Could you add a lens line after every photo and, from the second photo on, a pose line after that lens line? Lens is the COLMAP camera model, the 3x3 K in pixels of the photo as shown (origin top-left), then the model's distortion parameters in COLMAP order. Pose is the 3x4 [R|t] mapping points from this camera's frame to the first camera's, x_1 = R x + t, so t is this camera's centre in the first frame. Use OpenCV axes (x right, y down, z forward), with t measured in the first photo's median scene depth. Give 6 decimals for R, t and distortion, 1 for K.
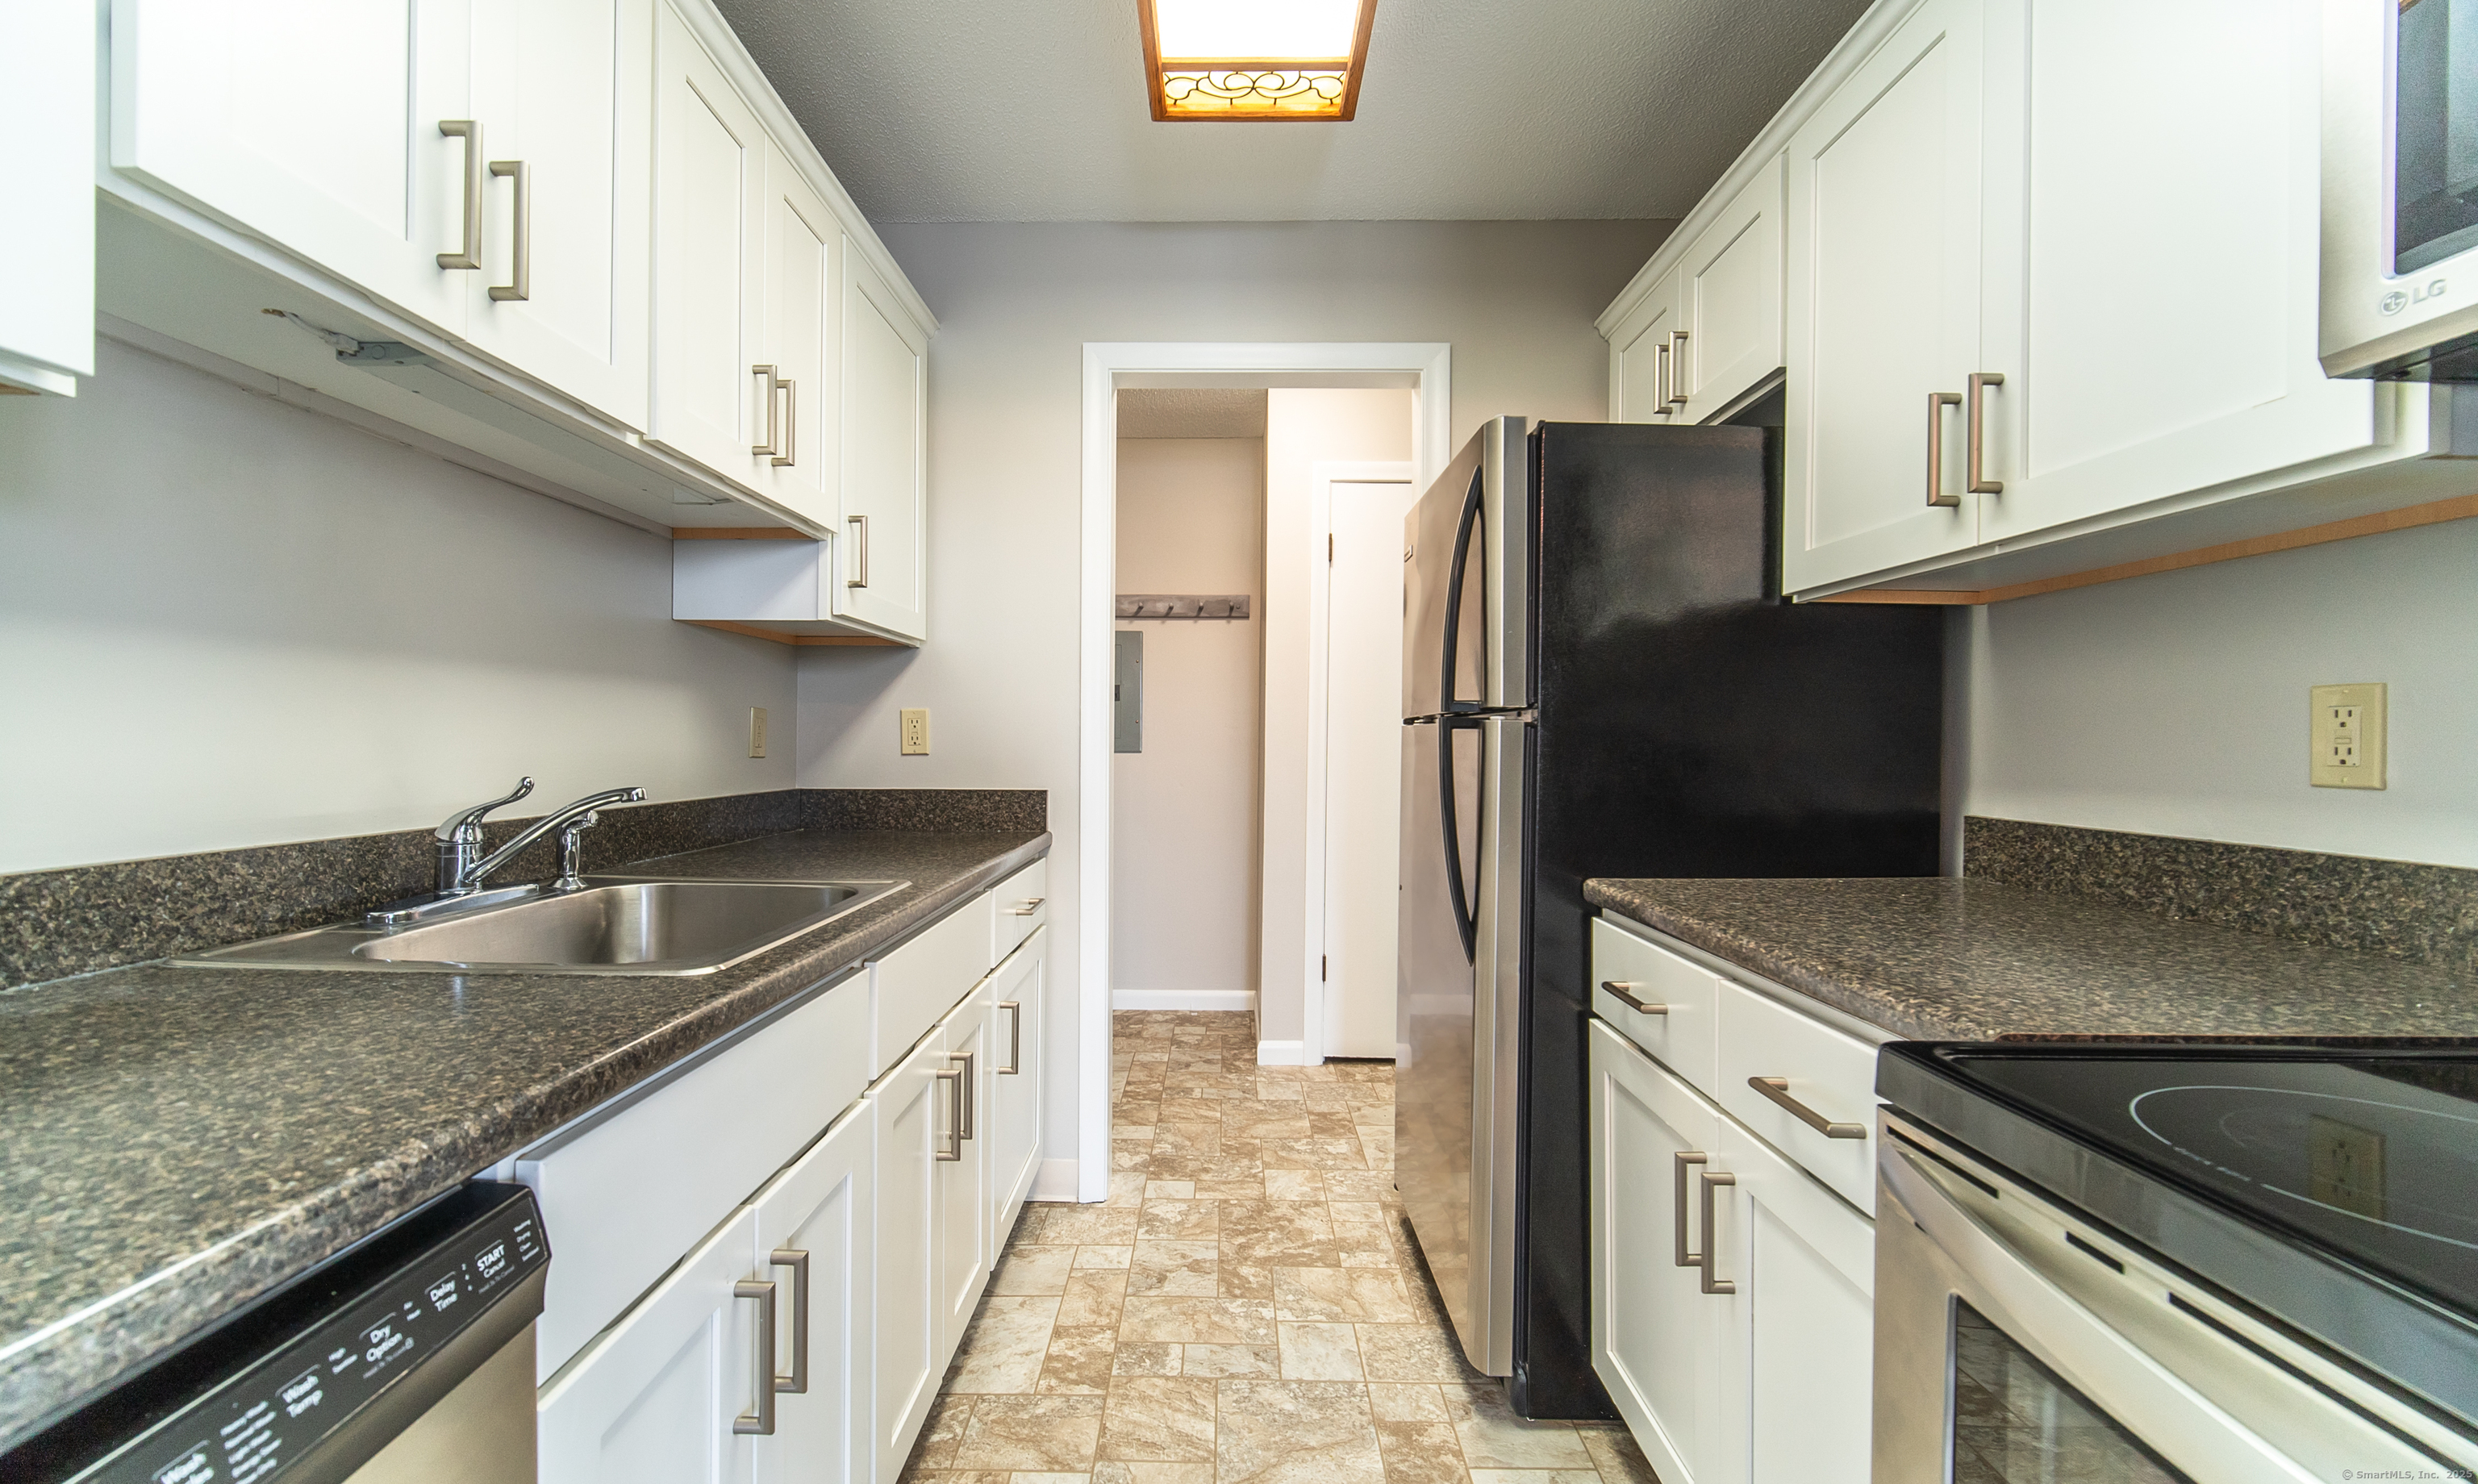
lens RADIAL K [[975.9, 0, 1215.8], [0, 975.9, 739.1], [0, 0, 1]] dist [0.007795, 0.000526]
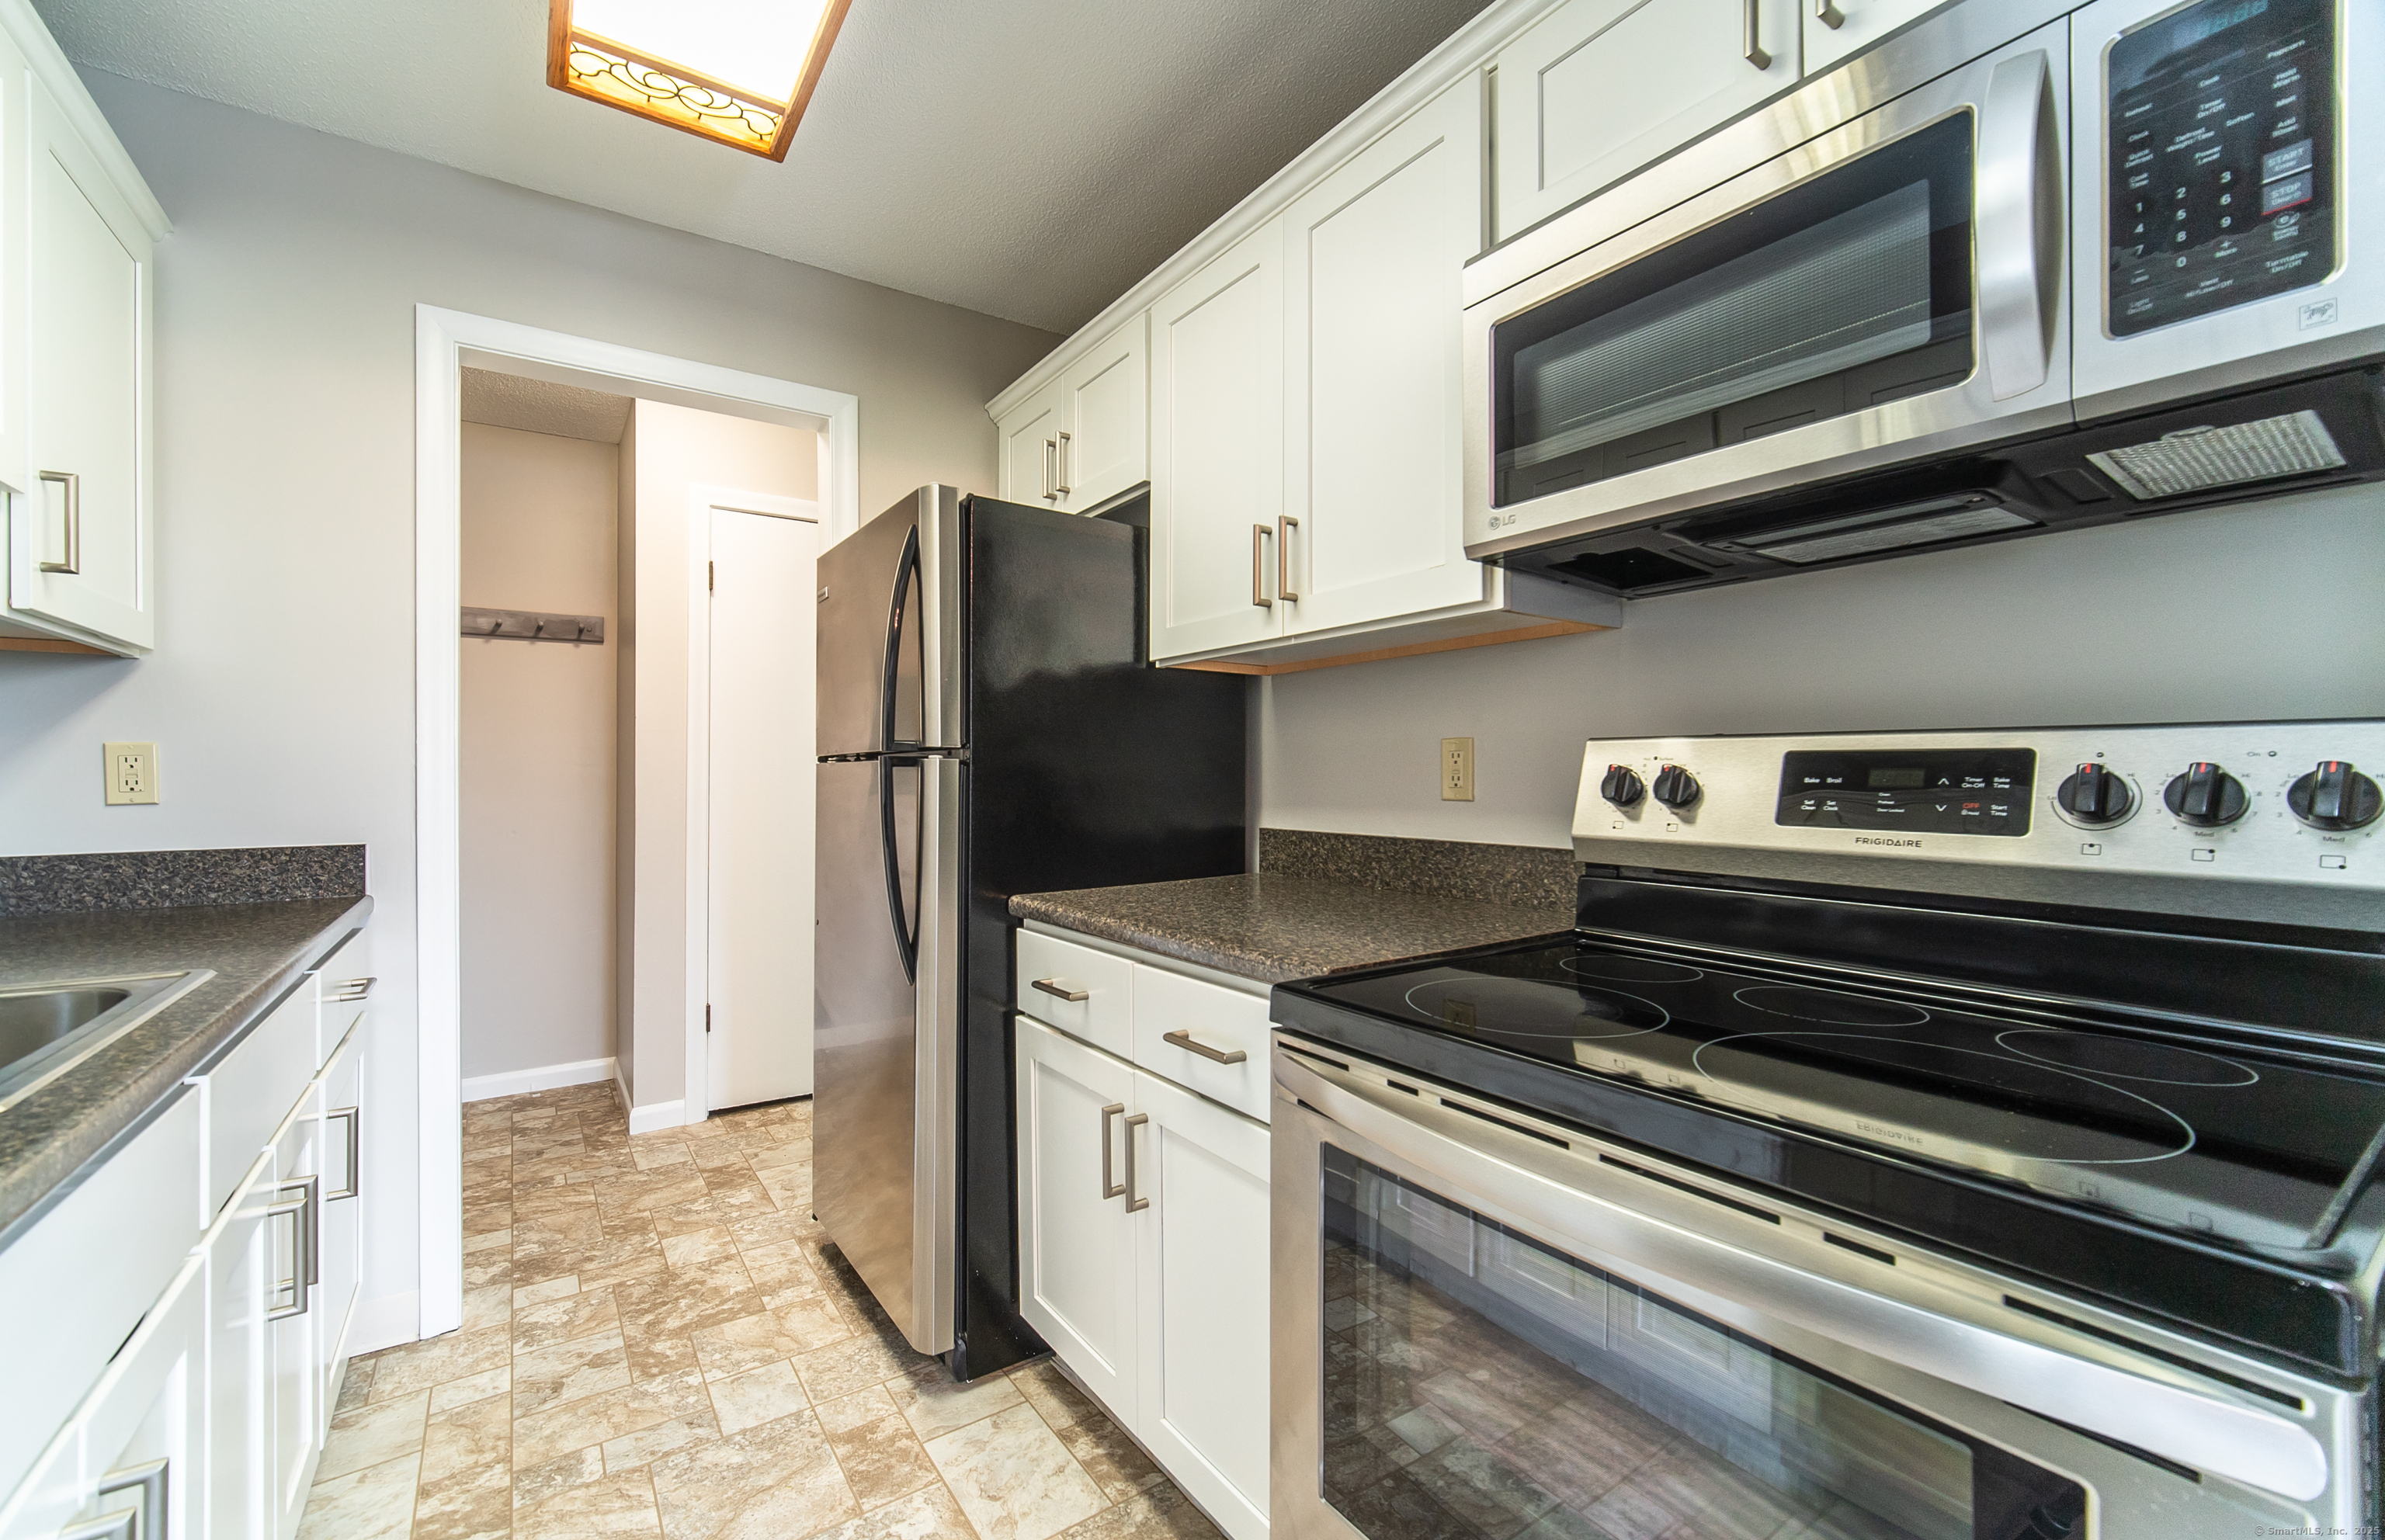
lens RADIAL K [[966.4, 0, 1131.0], [0, 966.4, 773.3], [0, 0, 1]] dist [0.013921, -0.000745]
pose [[0.836298, -0.008601, 0.548208, -0.123972], [0.009325, 0.999955, 0.001463, -0.002421], [-0.548196, 0.003889, 0.836341, -0.034437]]
